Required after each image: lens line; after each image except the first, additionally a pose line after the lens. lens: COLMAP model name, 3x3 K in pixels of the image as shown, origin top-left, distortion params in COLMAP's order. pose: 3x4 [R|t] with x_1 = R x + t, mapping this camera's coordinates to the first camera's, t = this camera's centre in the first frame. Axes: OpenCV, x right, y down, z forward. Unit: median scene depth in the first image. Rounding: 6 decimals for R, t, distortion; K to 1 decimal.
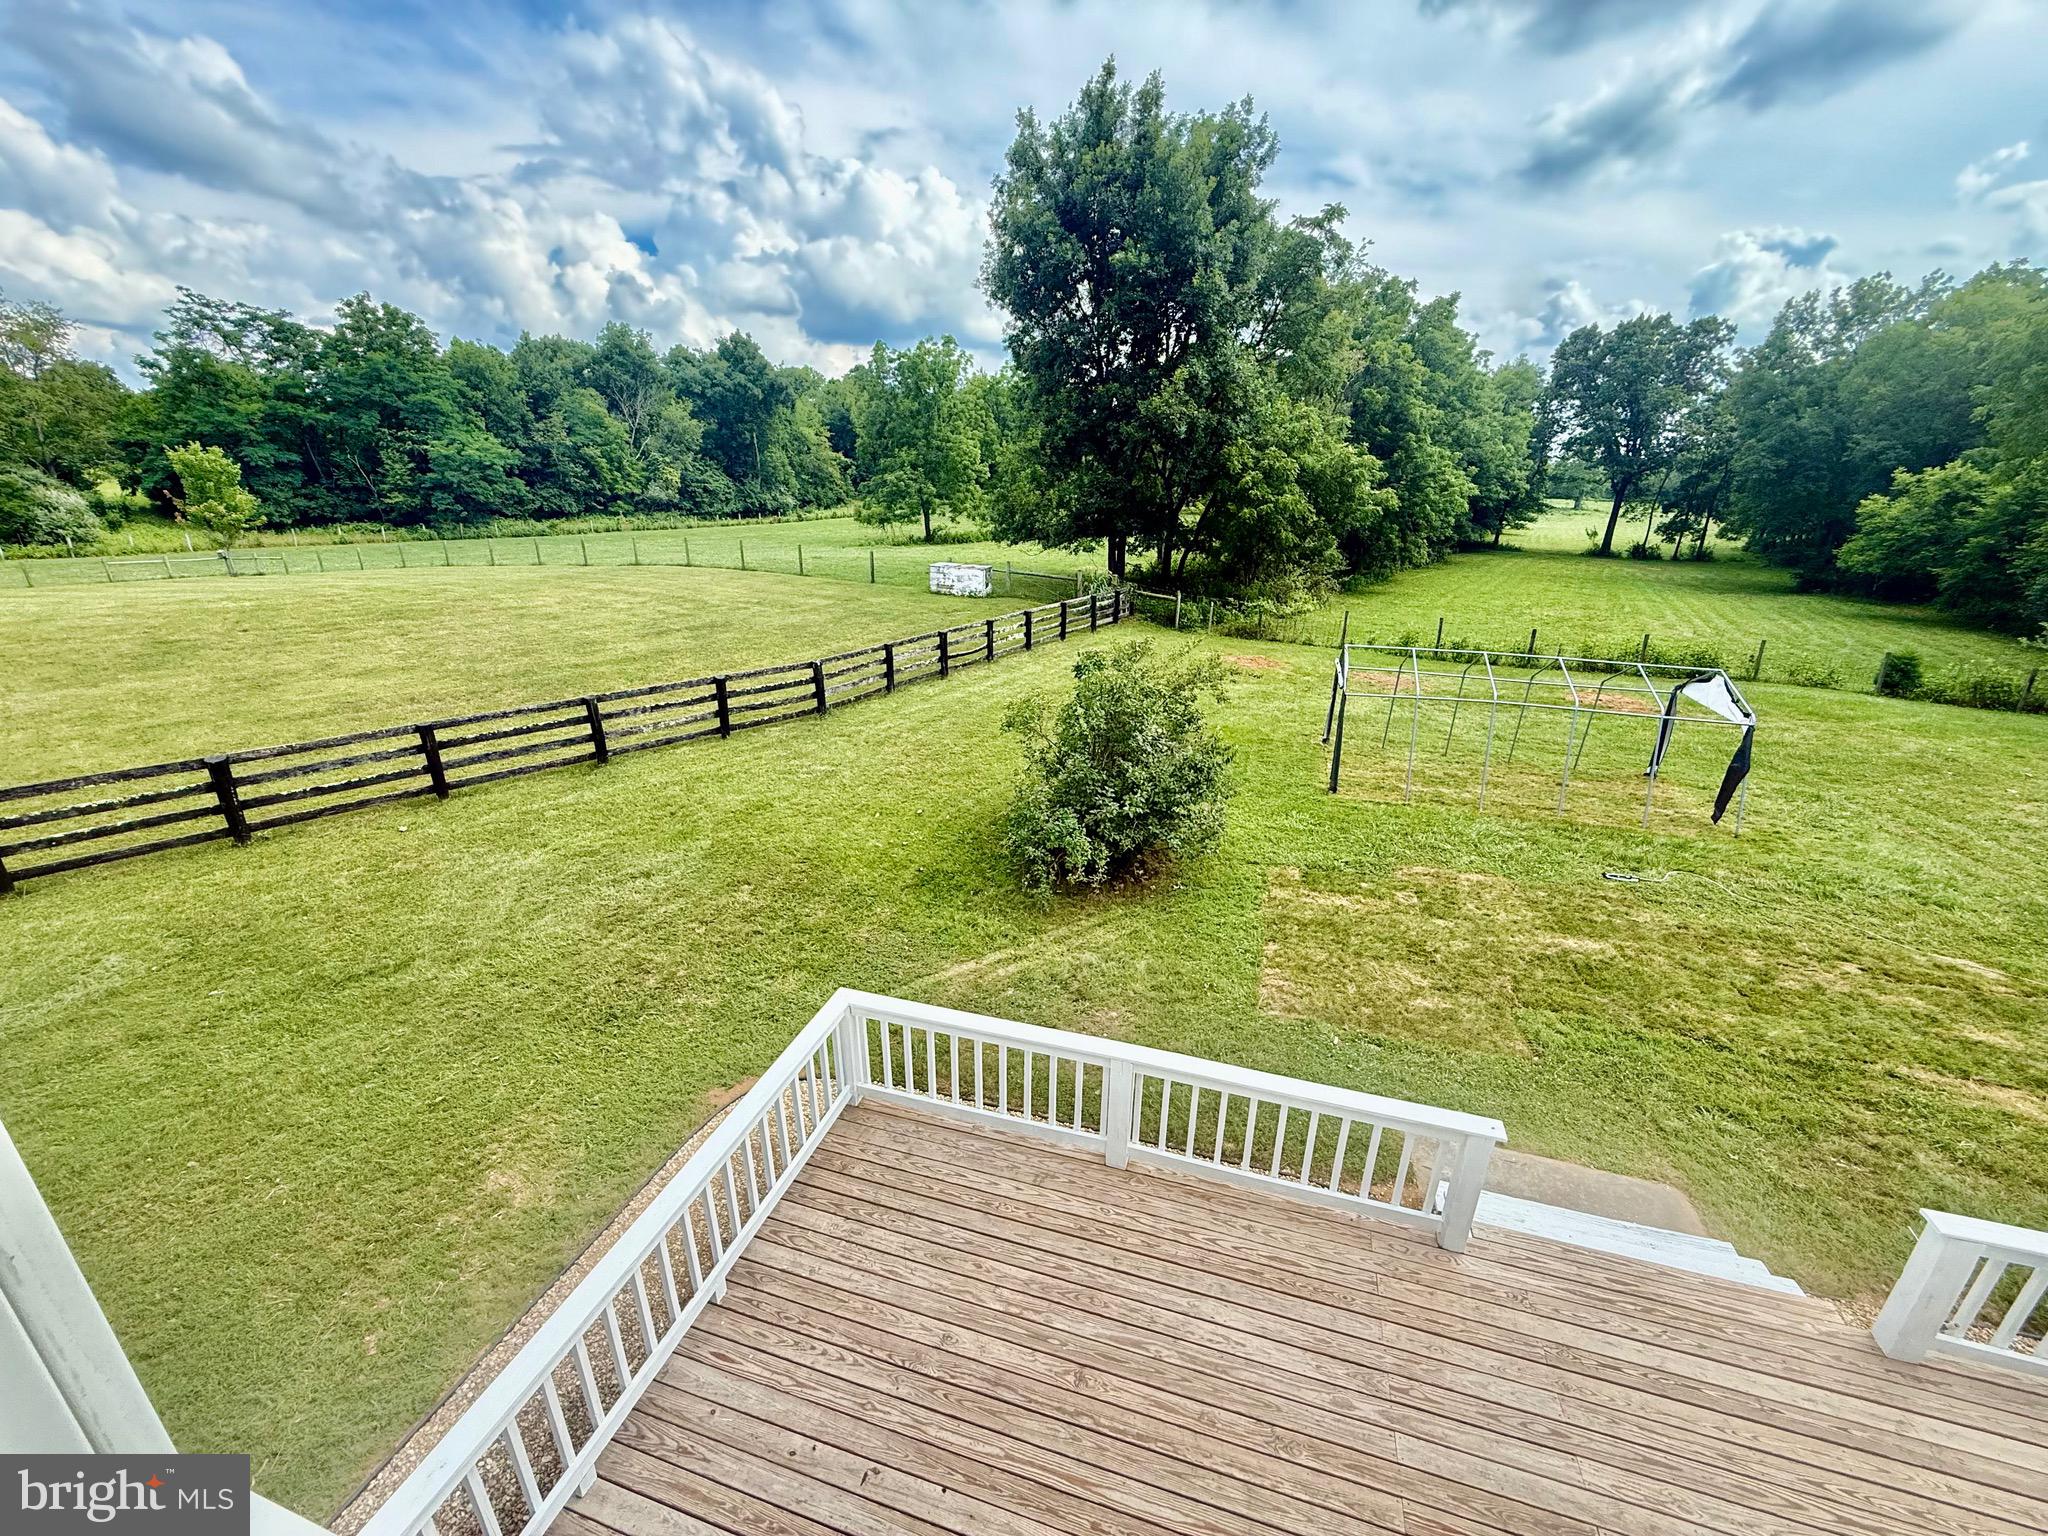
lens RADIAL K [[814.0, 0, 1019.8], [0, 814.0, 766.9], [0, 0, 1]] dist [0.000778, 0.000016]
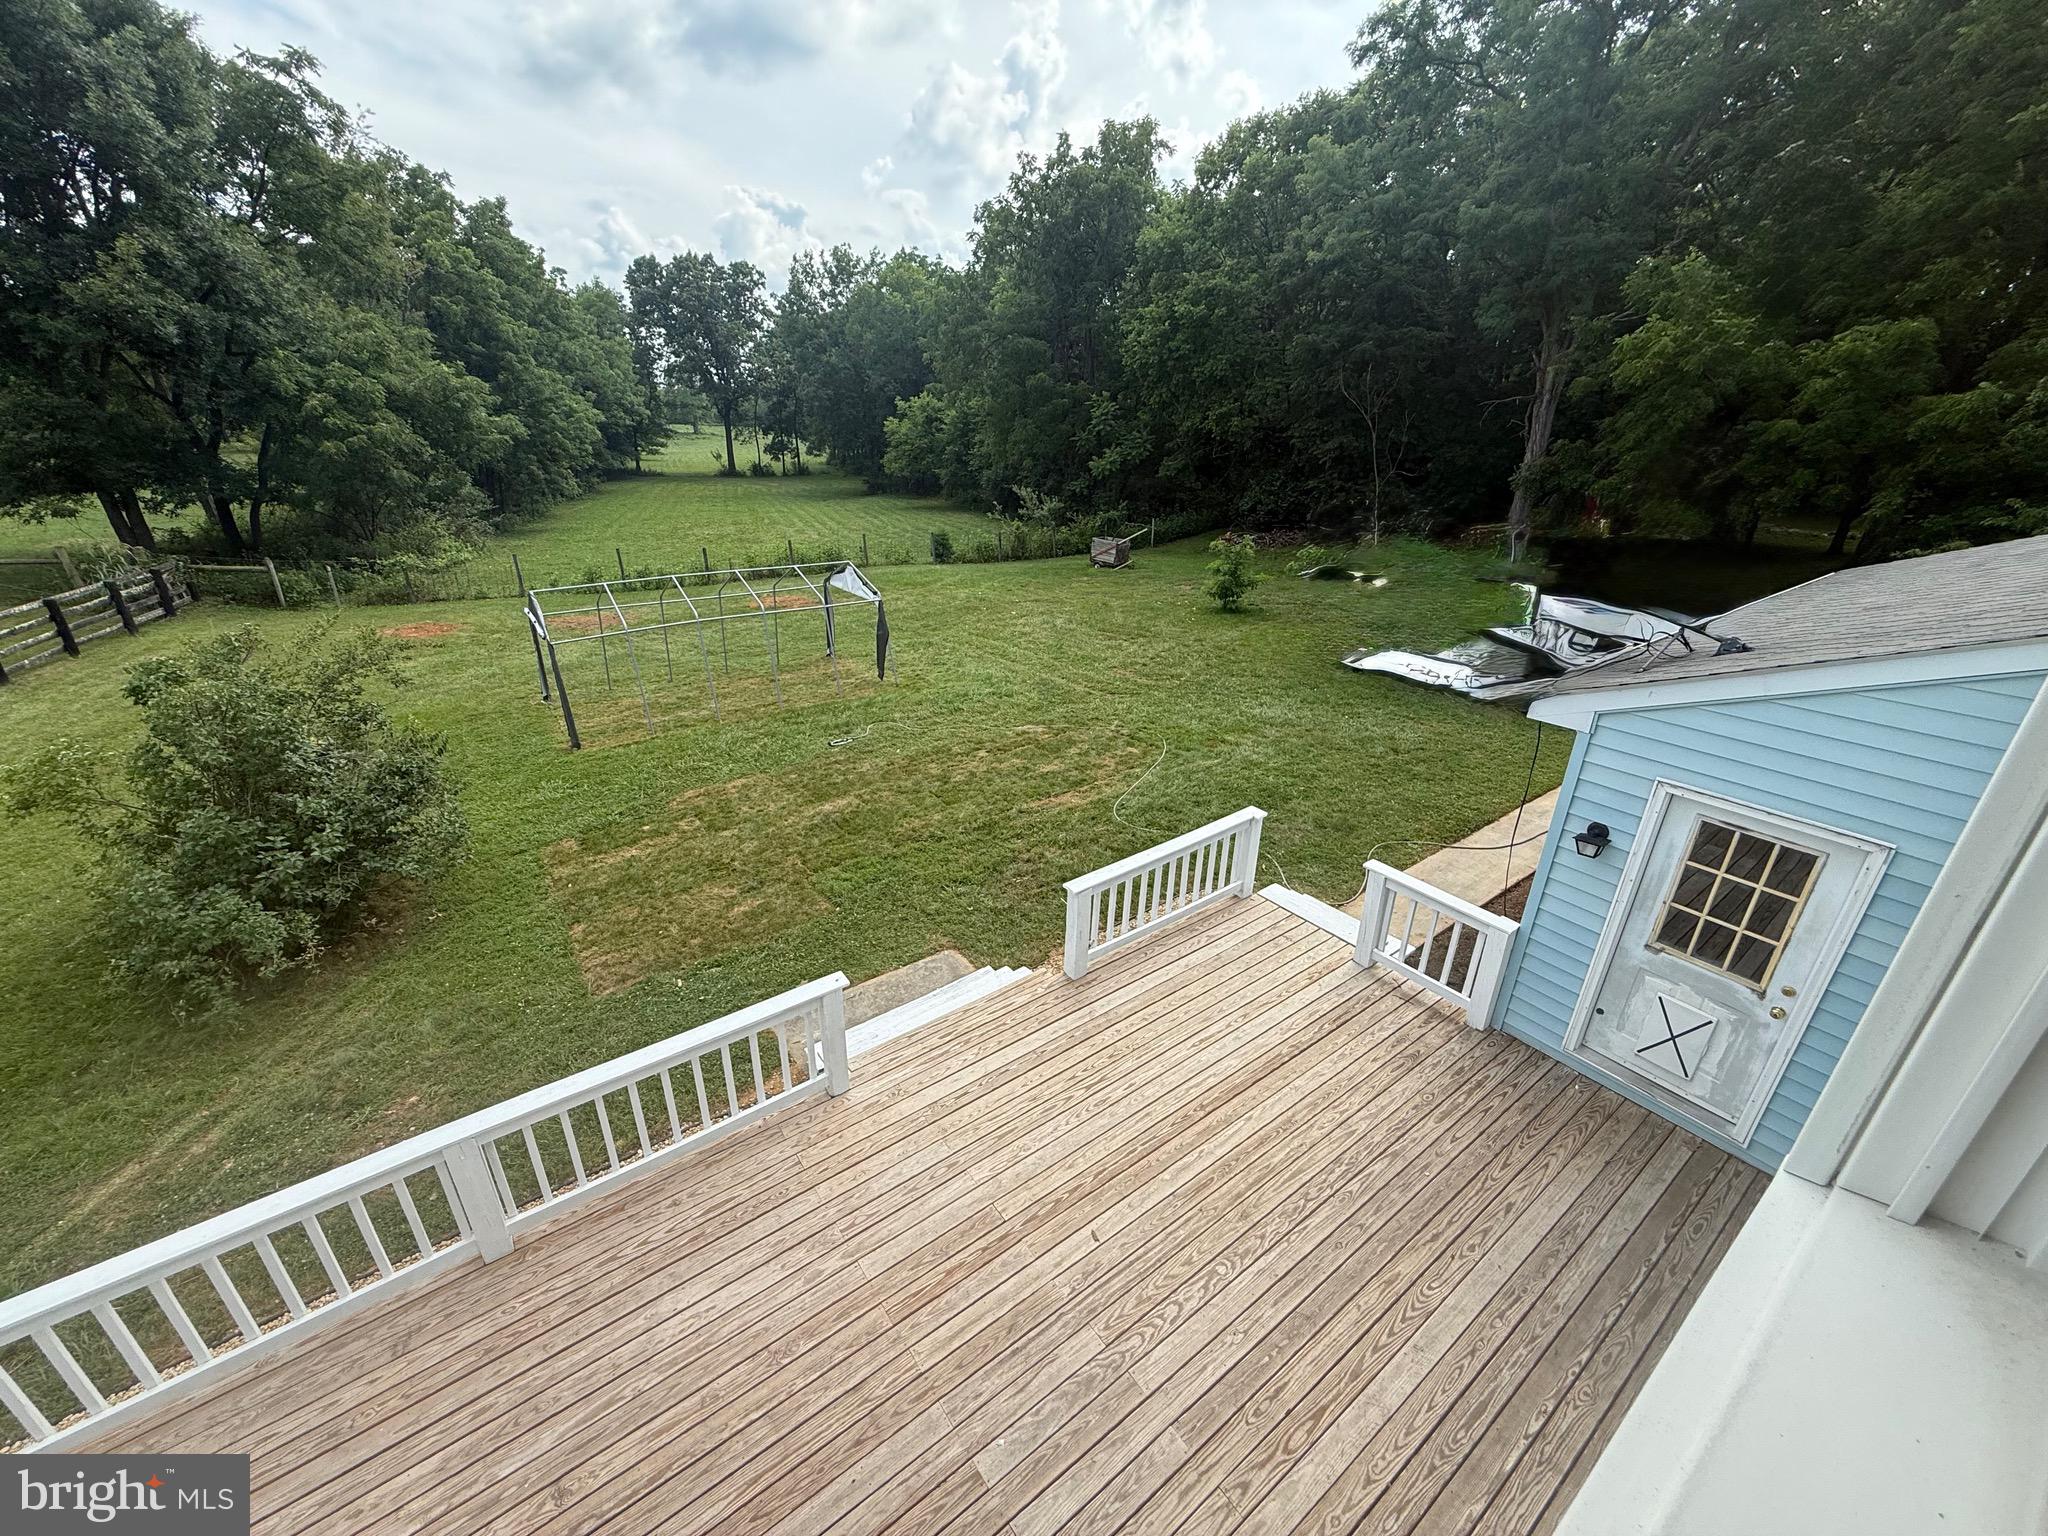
lens RADIAL K [[813.9, 0, 1019.4], [0, 813.9, 766.6], [0, 0, 1]] dist [0.000067, 0.000117]
pose [[0.597602, -0.324170, 0.733339, -0.002600], [0.265707, 0.943010, 0.200329, -0.001049], [-0.756486, 0.075137, 0.649679, 0.005180]]
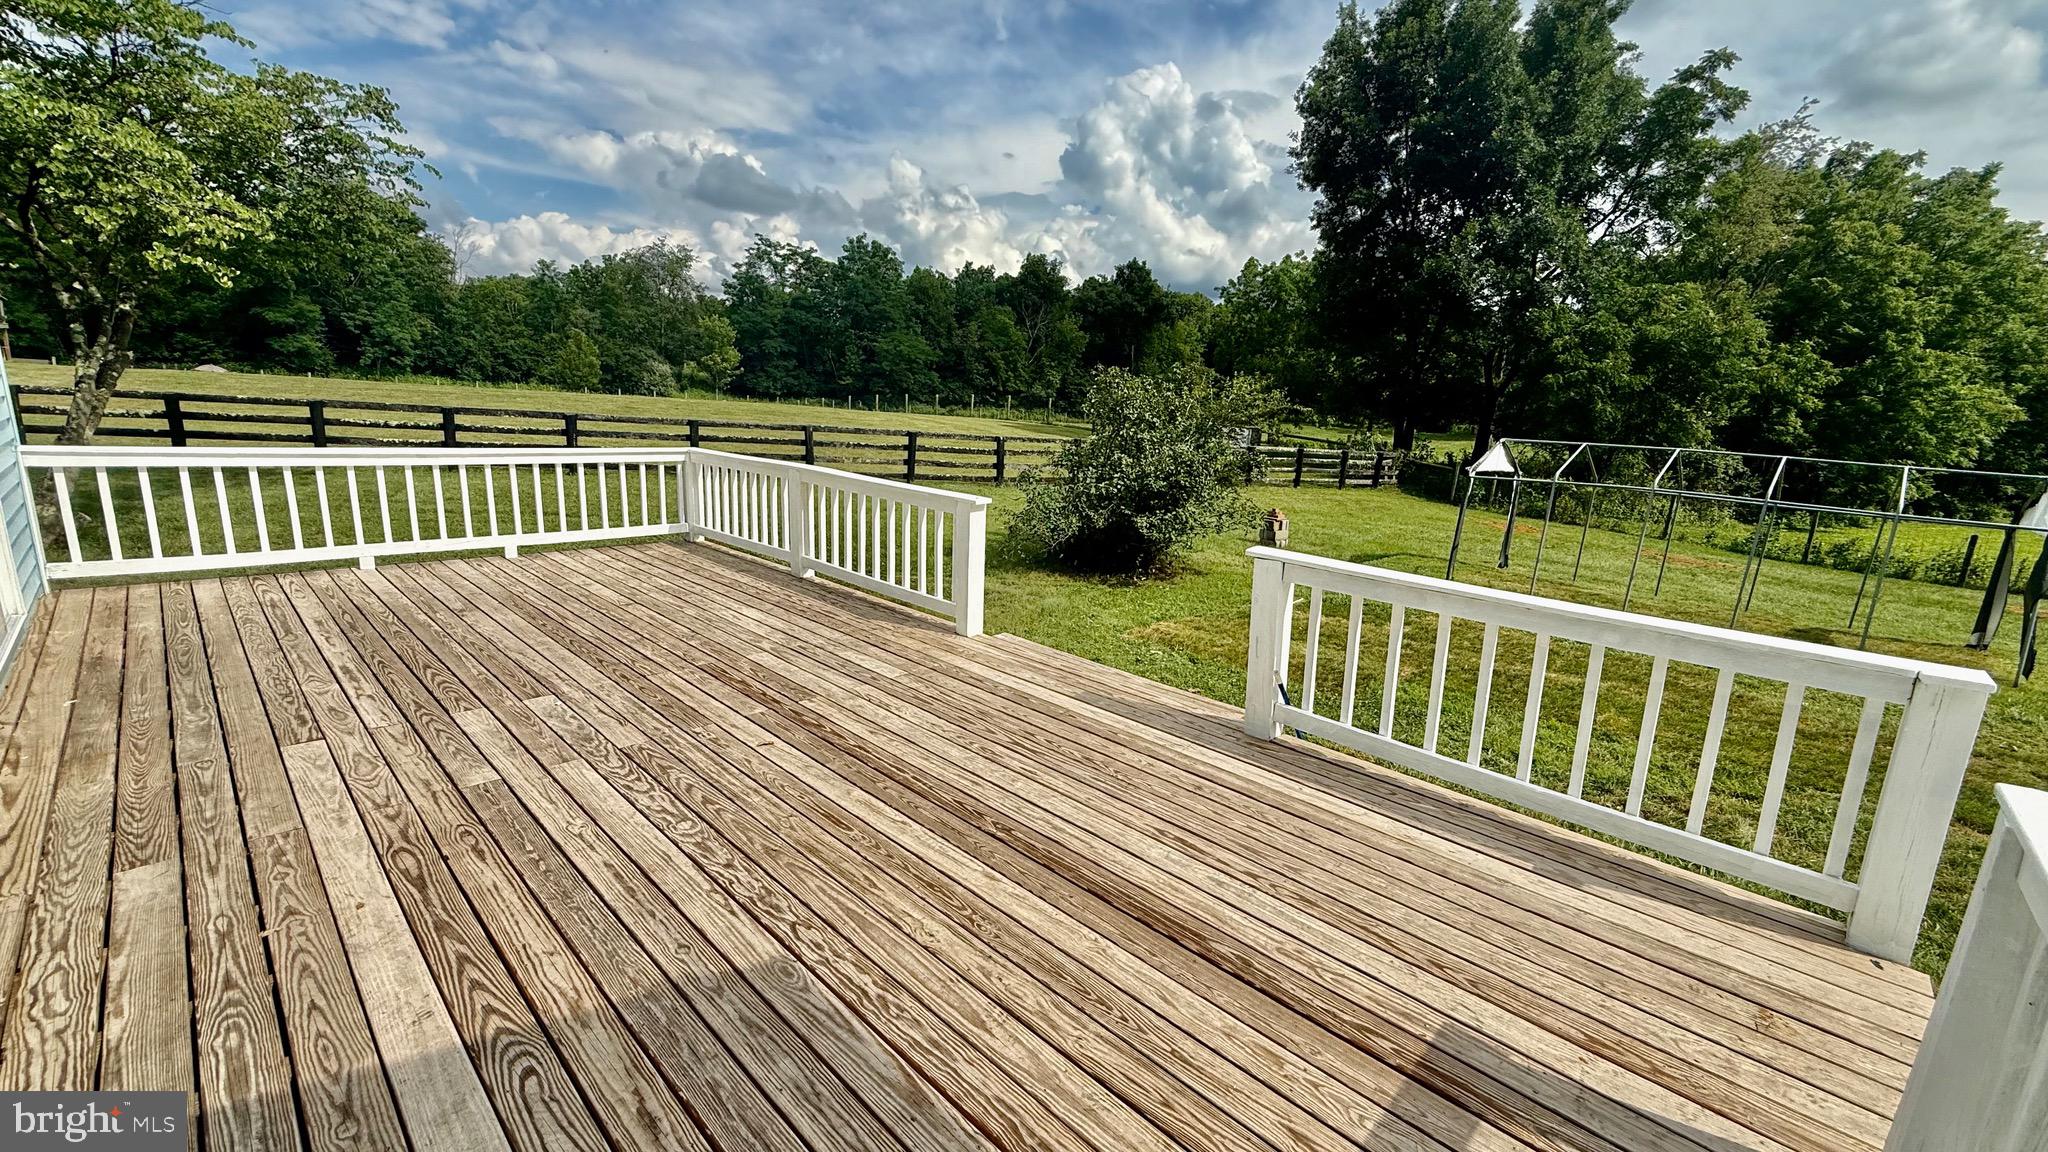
lens RADIAL K [[811.8, 0, 1019.5], [0, 811.8, 574.2], [0, 0, 1]] dist [-0.000342, 0.000247]
pose [[0.894797, 0.138513, -0.424444, 0.201671], [-0.195991, 0.976026, -0.094664, 0.114855], [0.401156, 0.167892, 0.900492, 0.004866]]
